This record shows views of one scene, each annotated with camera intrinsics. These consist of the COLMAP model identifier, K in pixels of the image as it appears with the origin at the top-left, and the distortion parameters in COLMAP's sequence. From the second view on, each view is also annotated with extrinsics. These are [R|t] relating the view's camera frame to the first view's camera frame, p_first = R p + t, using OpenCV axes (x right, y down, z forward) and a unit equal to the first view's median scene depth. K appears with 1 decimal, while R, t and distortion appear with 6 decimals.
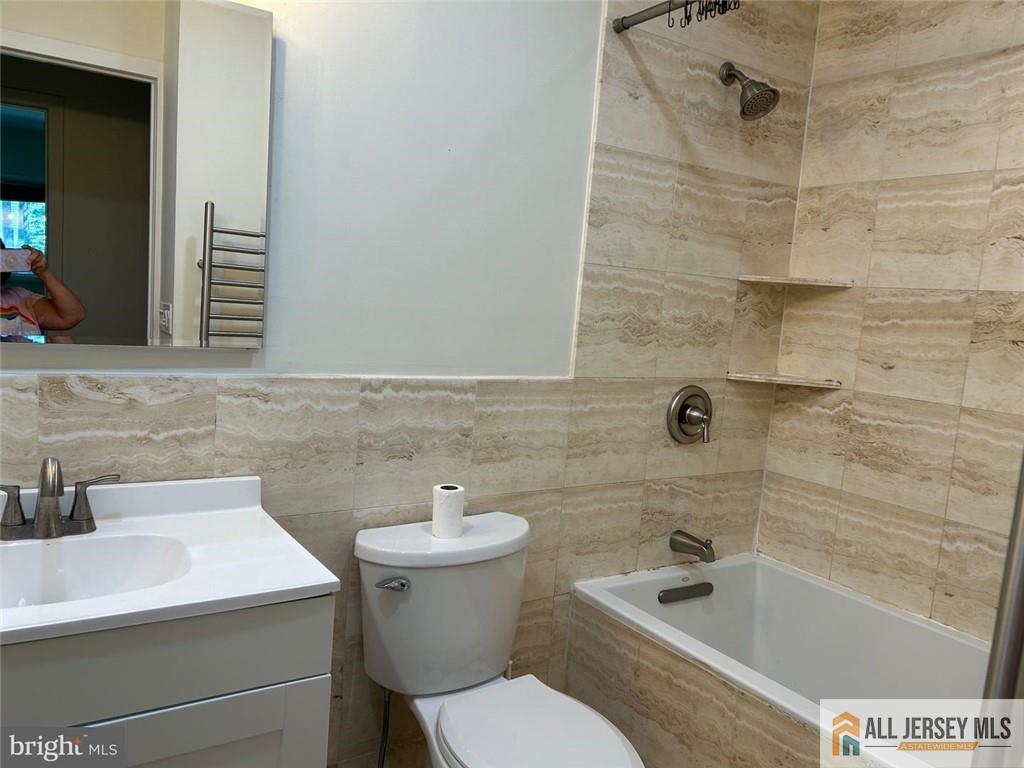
lens RADIAL K [[770.9, 0, 504.1], [0, 770.9, 387.4], [0, 0, 1]] dist [0.039352, -0.050926]
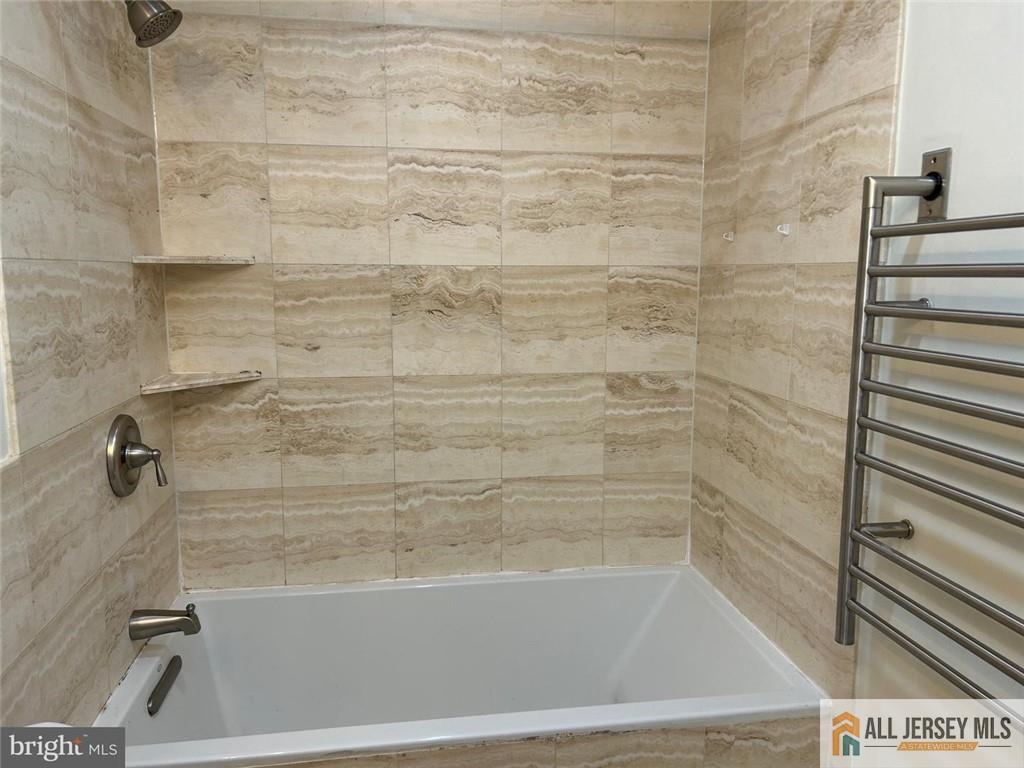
lens RADIAL K [[770.9, 0, 507.2], [0, 770.9, 385.4], [0, 0, 1]] dist [0.039352, -0.050926]
pose [[0.407427, -0.205485, 0.889820, -0.258866], [0.130918, 0.977435, 0.165774, -0.107553], [-0.903805, 0.048953, 0.425135, 0.388159]]
